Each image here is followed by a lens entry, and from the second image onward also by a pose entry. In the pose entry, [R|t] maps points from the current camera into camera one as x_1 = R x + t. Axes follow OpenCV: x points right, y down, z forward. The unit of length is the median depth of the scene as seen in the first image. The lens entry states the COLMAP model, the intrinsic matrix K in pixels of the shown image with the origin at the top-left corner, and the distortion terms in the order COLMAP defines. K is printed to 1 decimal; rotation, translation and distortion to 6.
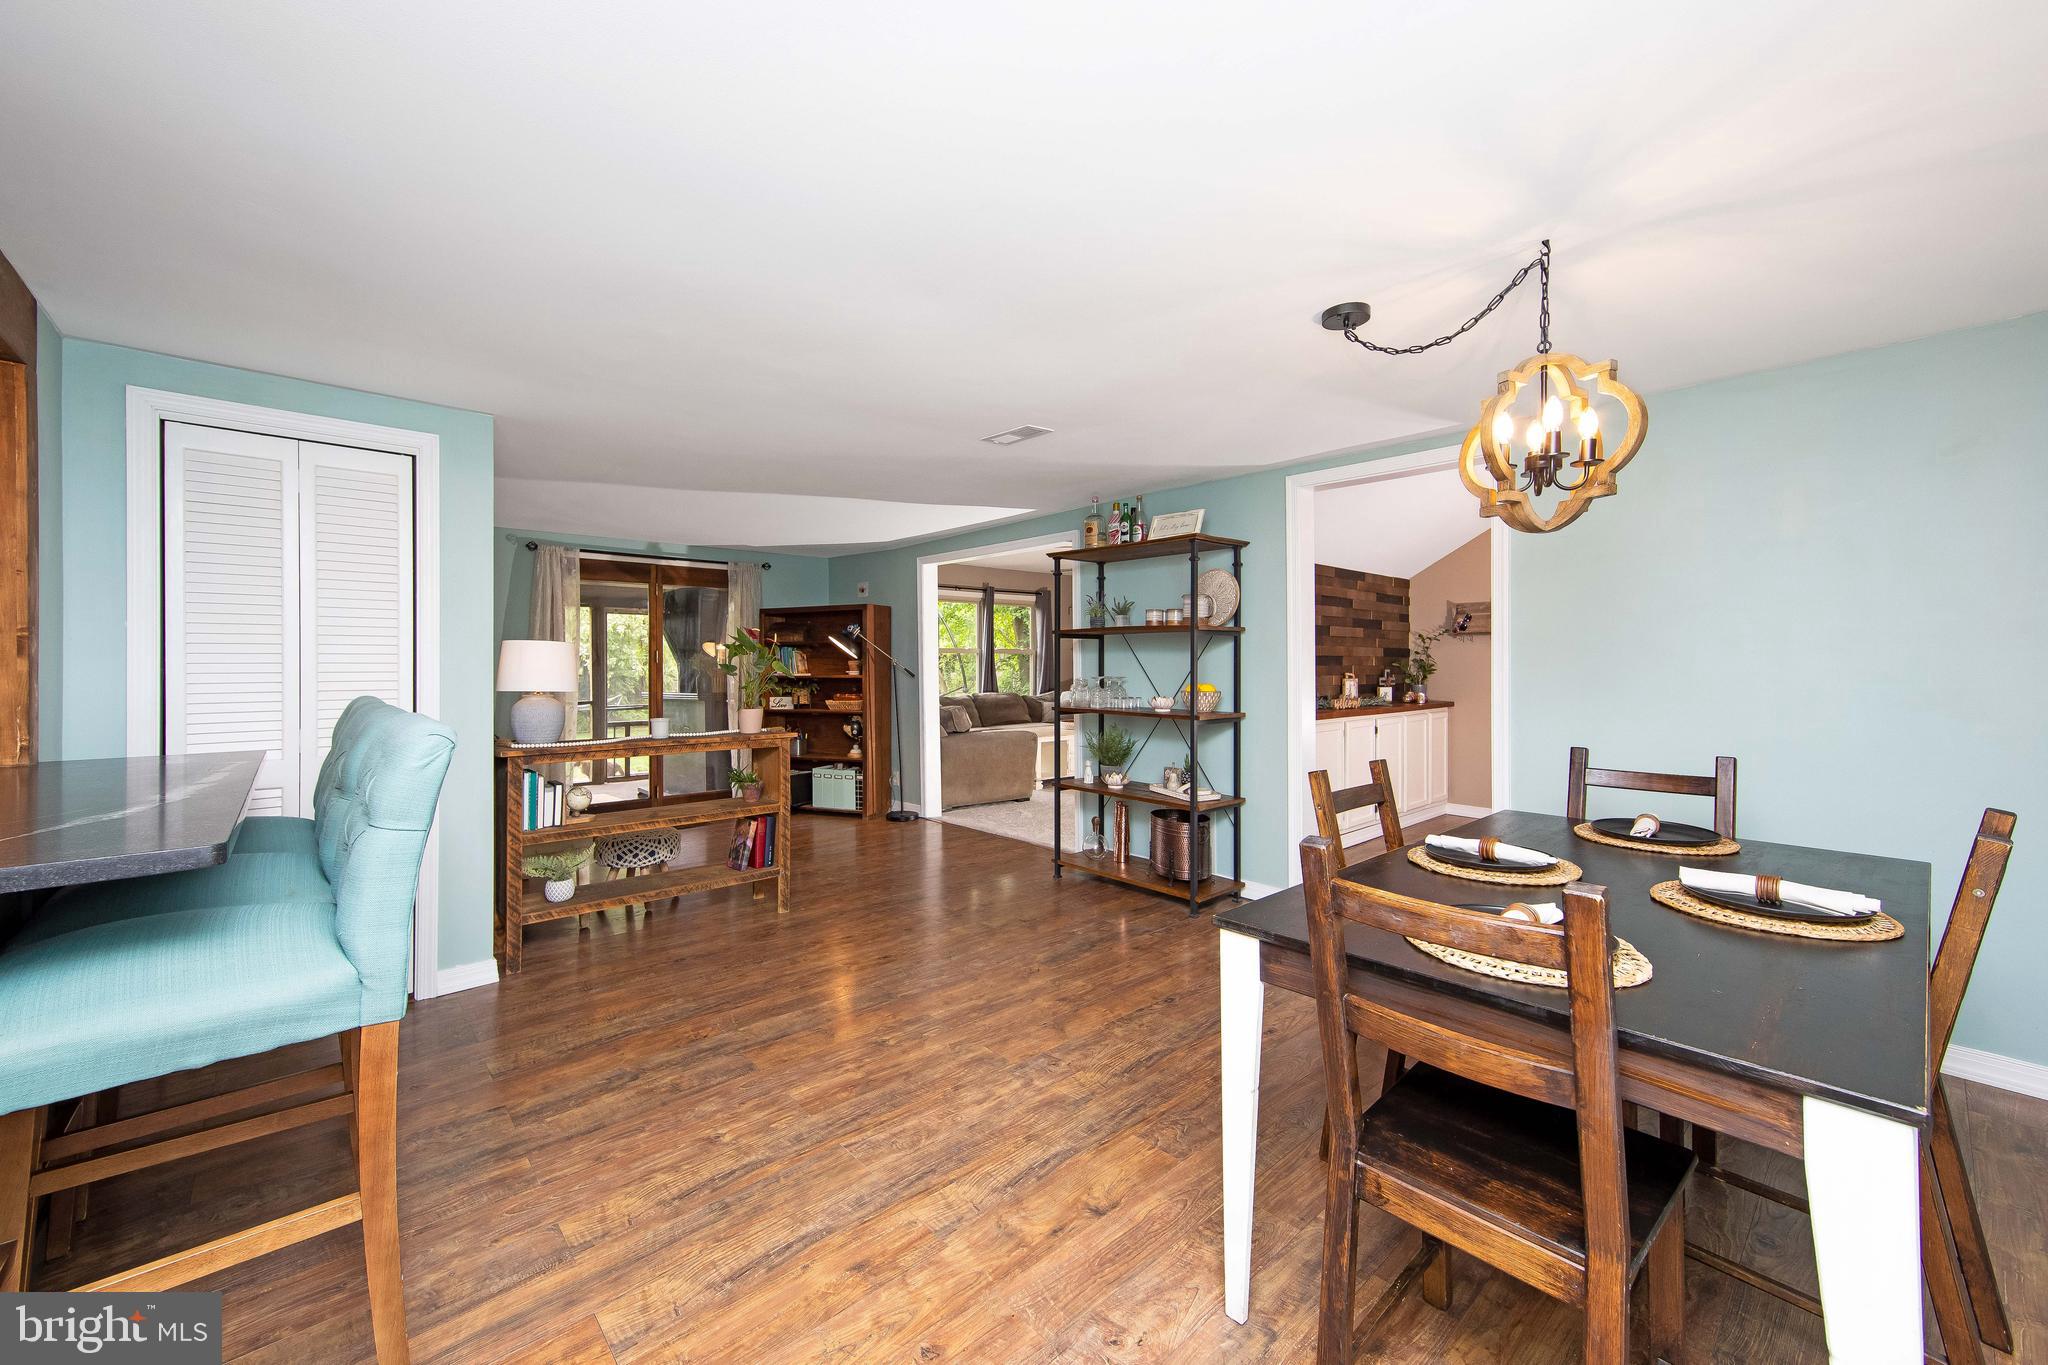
lens RADIAL K [[801.8, 0, 1016.3], [0, 801.8, 666.2], [0, 0, 1]] dist [0.008047, 0.001498]
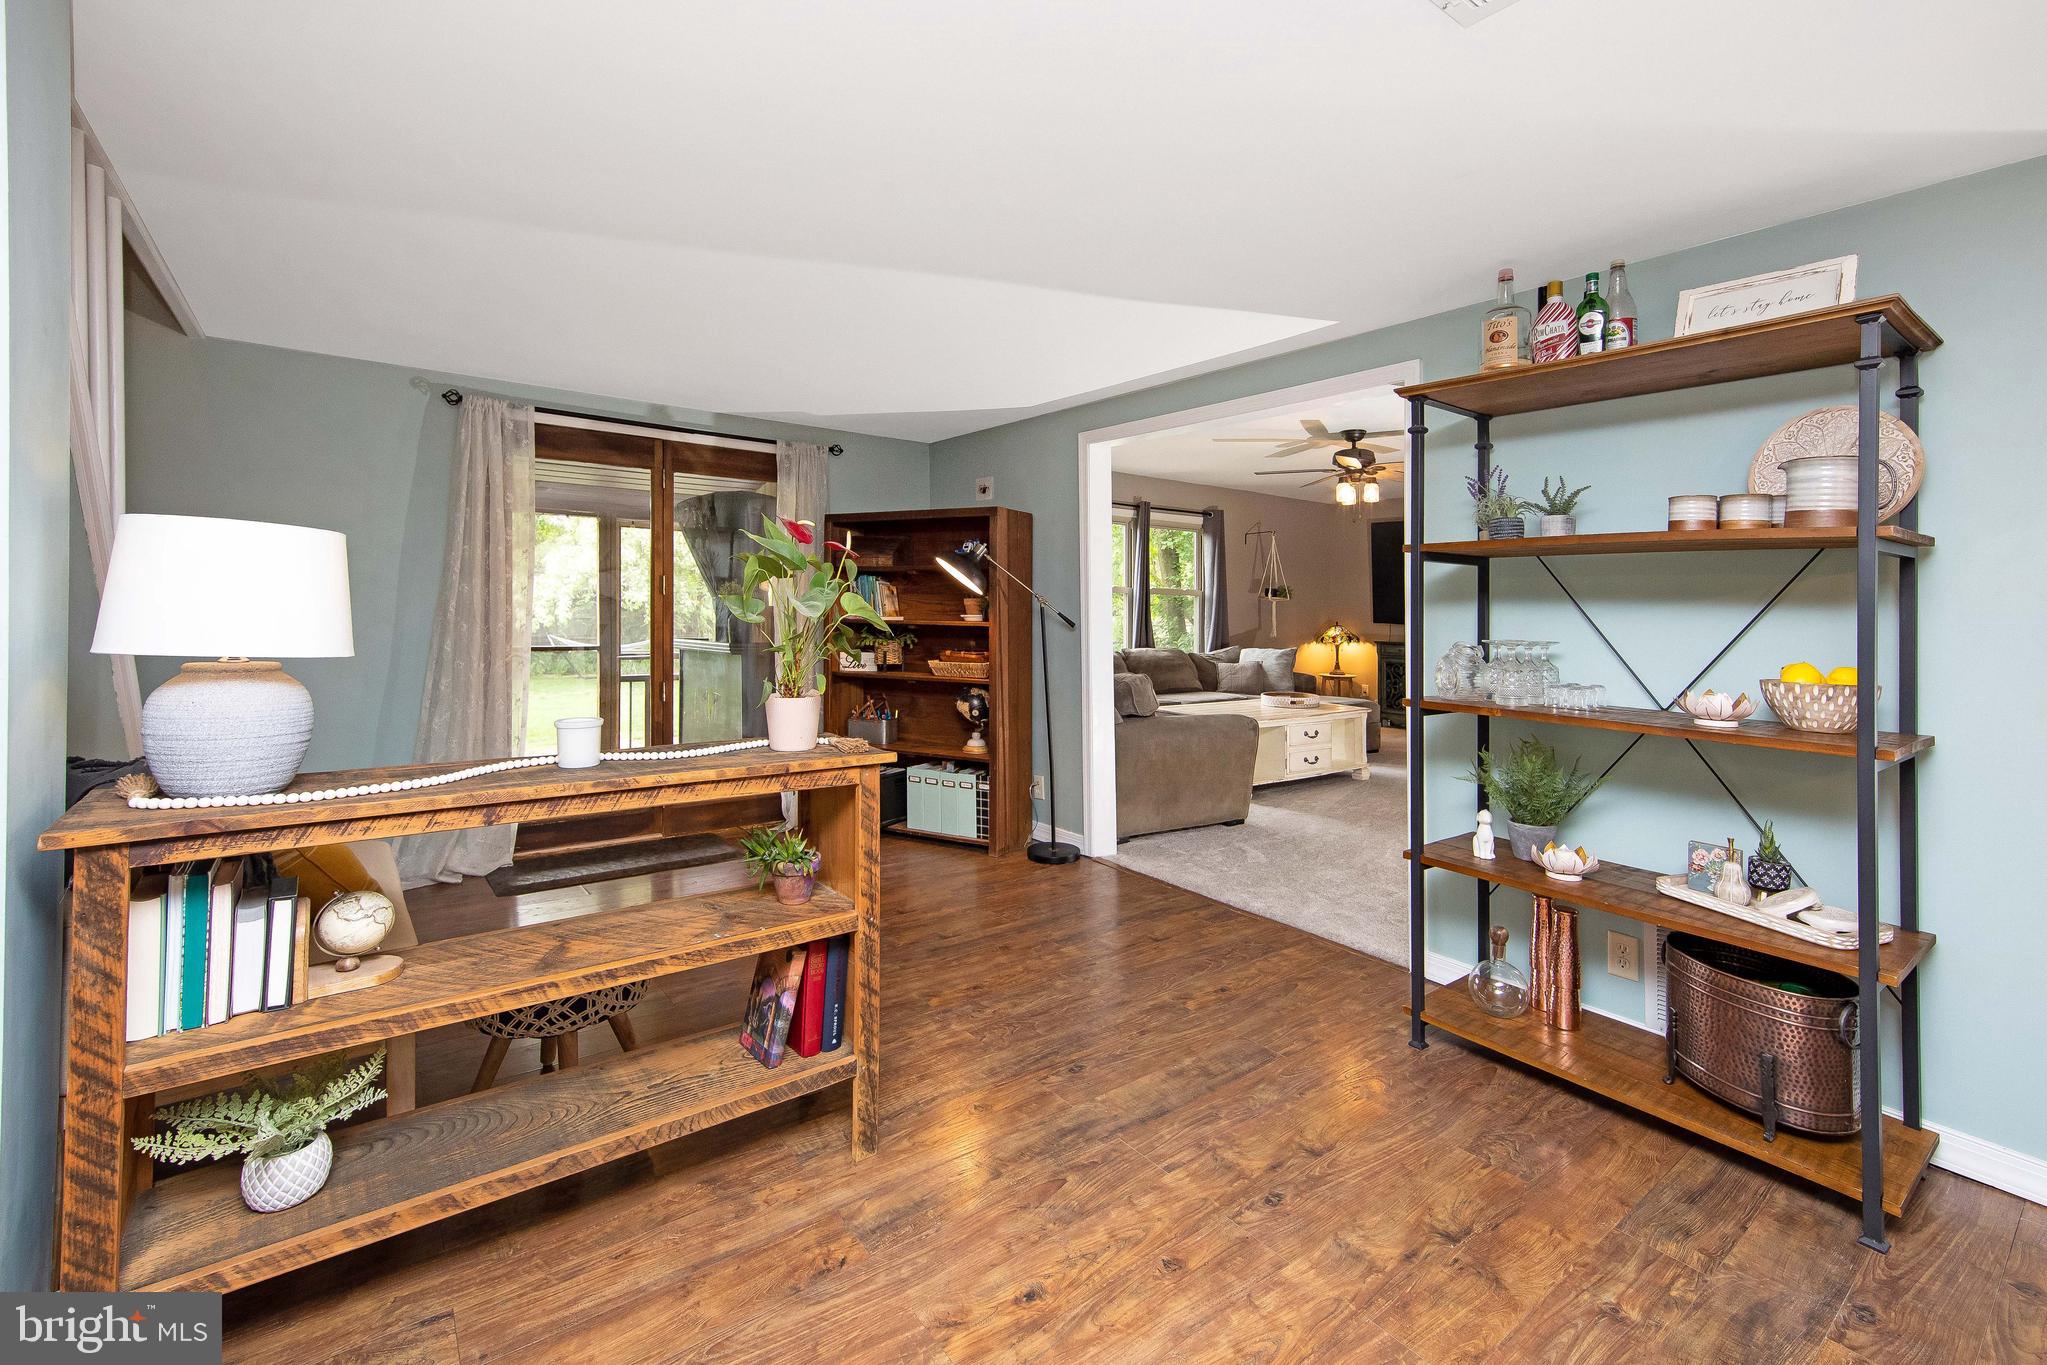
lens RADIAL K [[828.8, 0, 1093.0], [0, 828.8, 662.9], [0, 0, 1]] dist [0.002478, 0.000494]
pose [[0.999708, 0.023642, -0.005014, -0.109555], [-0.023284, 0.997790, 0.062235, 0.001036], [0.006474, -0.062100, 0.998049, 0.365586]]
